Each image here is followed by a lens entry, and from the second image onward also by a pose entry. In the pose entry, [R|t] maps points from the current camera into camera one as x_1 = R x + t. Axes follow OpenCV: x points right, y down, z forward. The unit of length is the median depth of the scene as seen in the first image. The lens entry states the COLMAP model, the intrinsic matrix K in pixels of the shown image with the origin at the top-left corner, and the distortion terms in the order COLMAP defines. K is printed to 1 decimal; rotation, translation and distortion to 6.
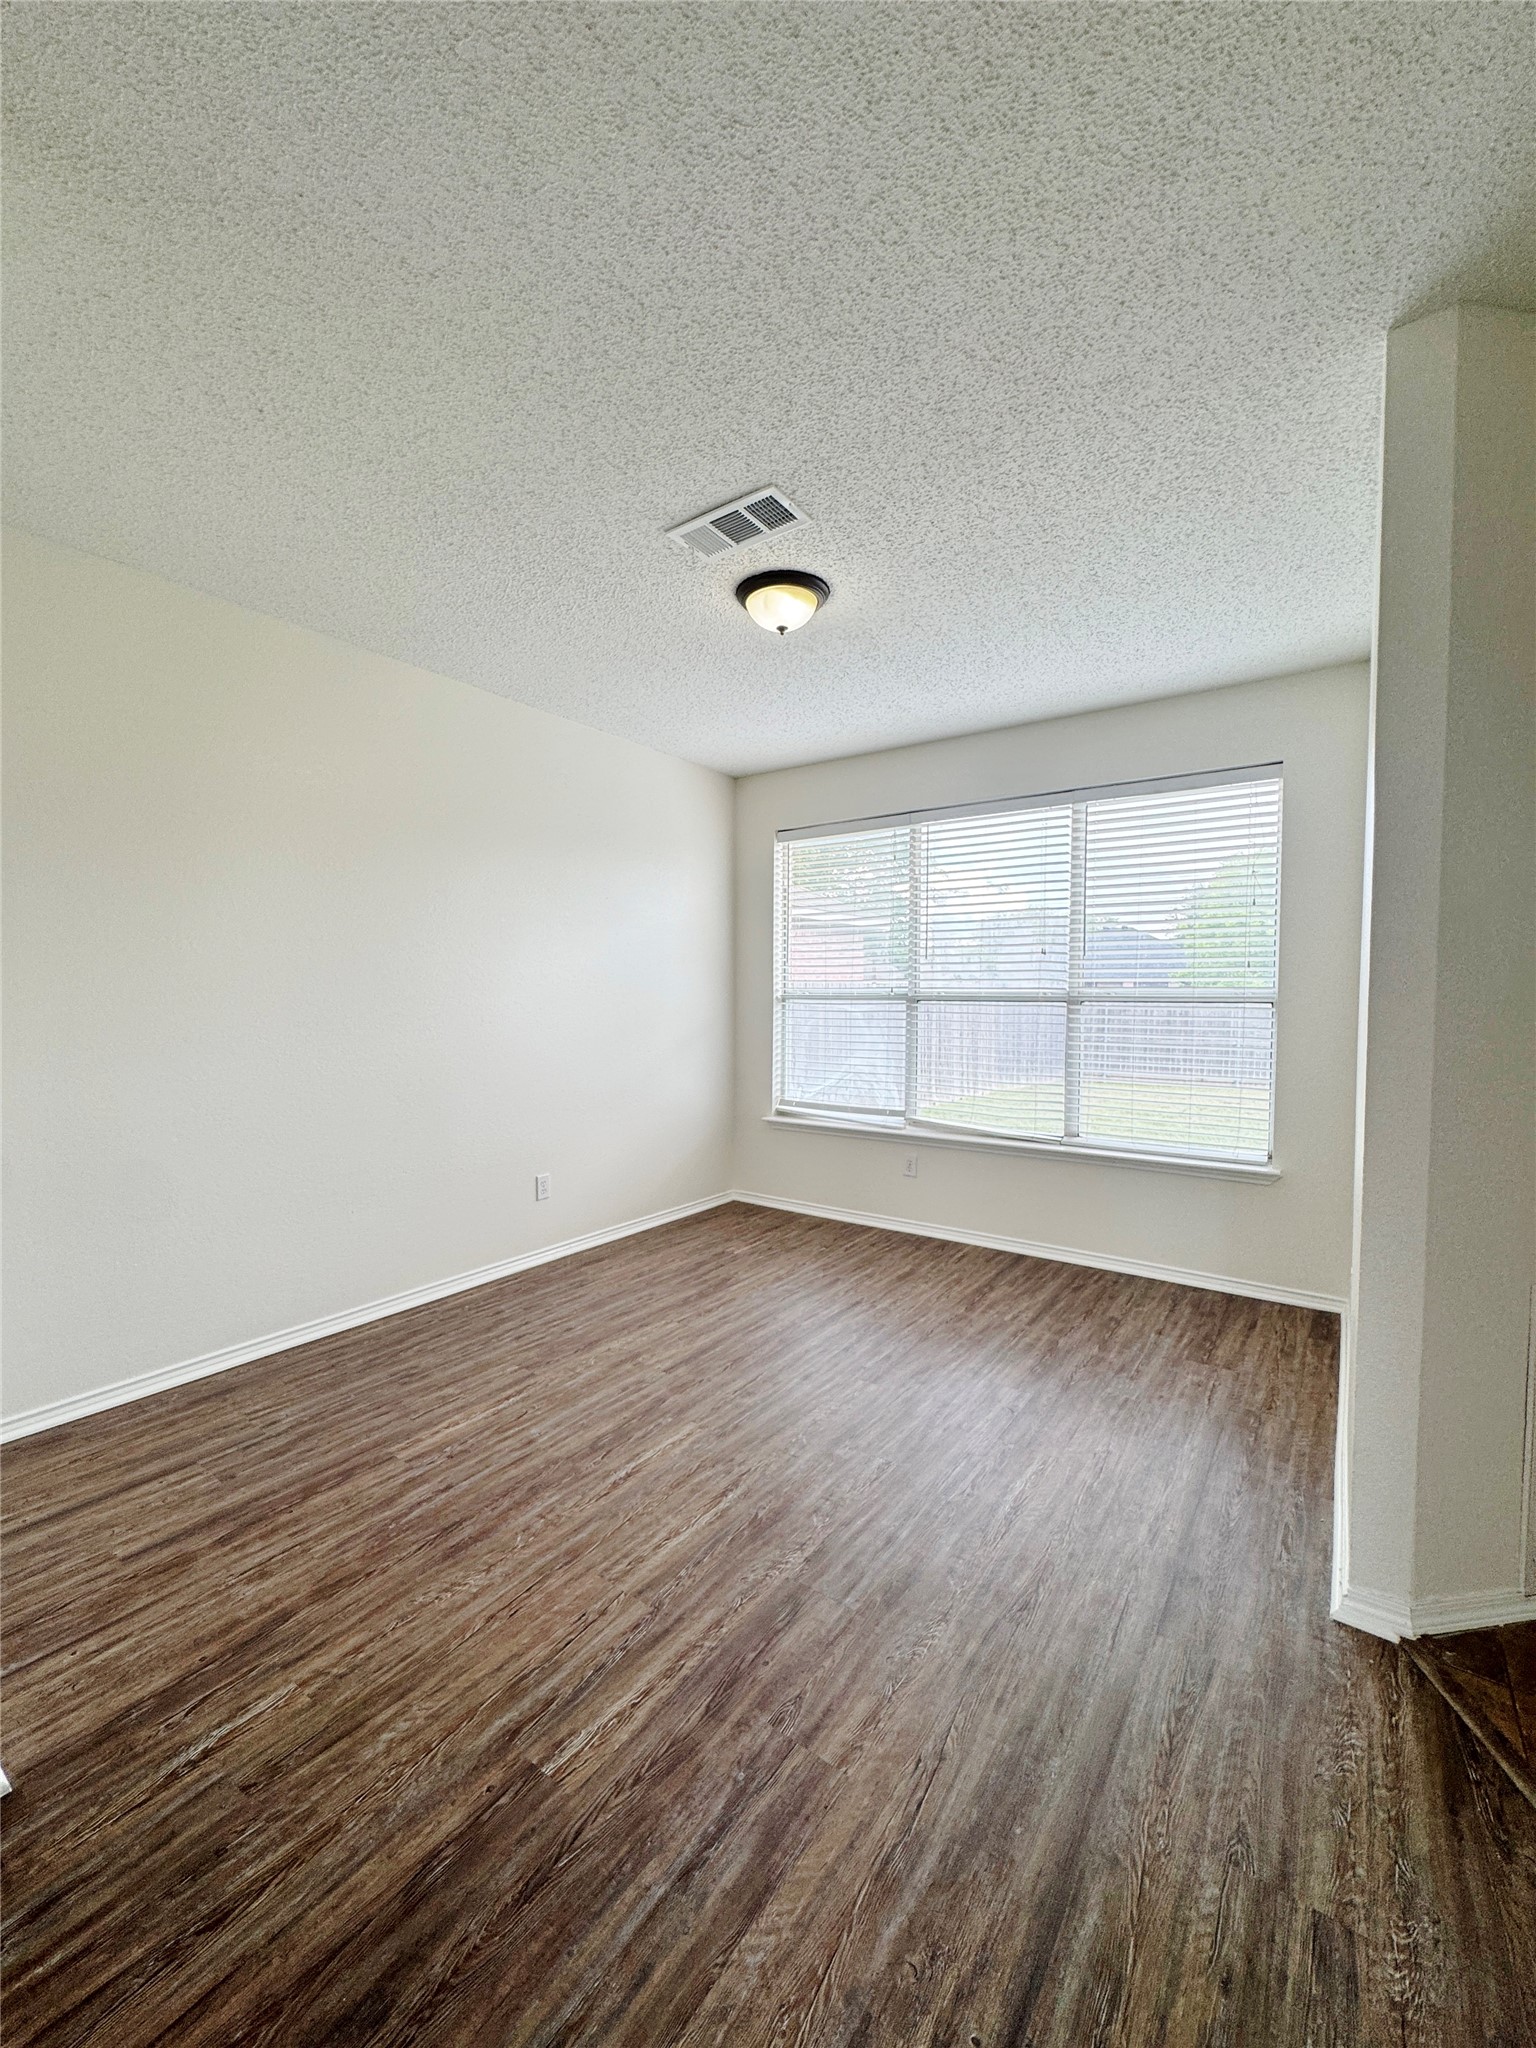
lens RADIAL K [[825.1, 0, 768.0], [0, 825.1, 1024.0], [0, 0, 1]] dist [-0.003250, 0.000061]
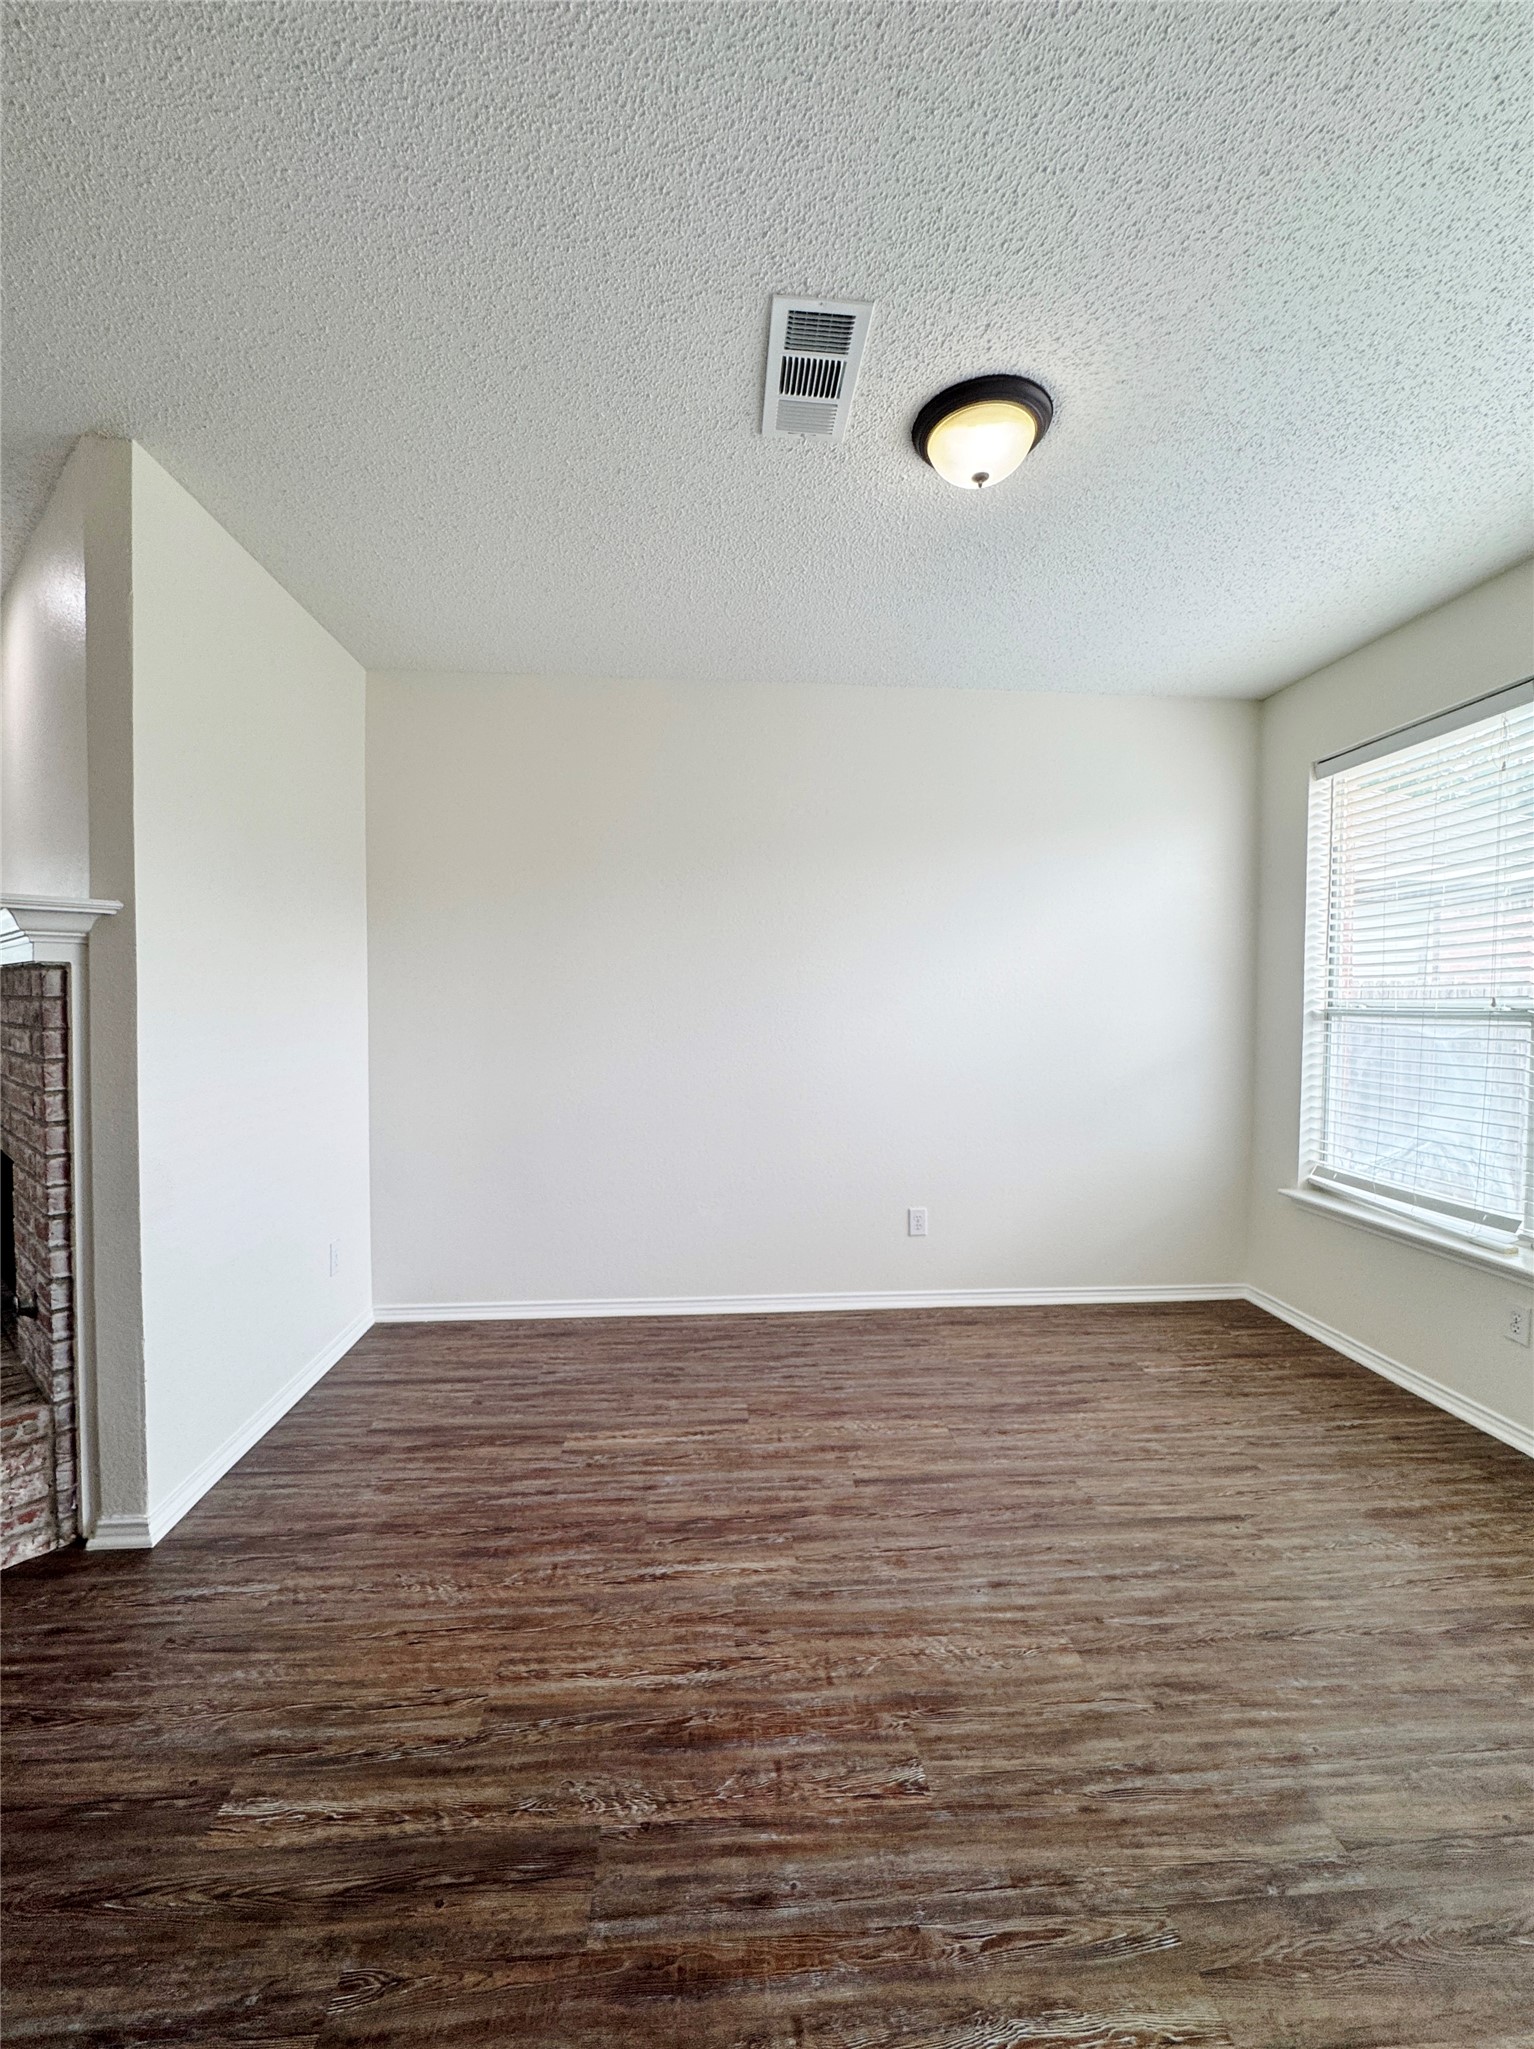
lens RADIAL K [[825.5, 0, 767.0], [0, 825.5, 1024.5], [0, 0, 1]] dist [-0.003250, 0.000061]
pose [[0.640934, 0.023254, -0.767243, 0.387865], [-0.031362, 0.999500, 0.004095, -0.019061], [0.766955, 0.021438, 0.641343, 0.381265]]
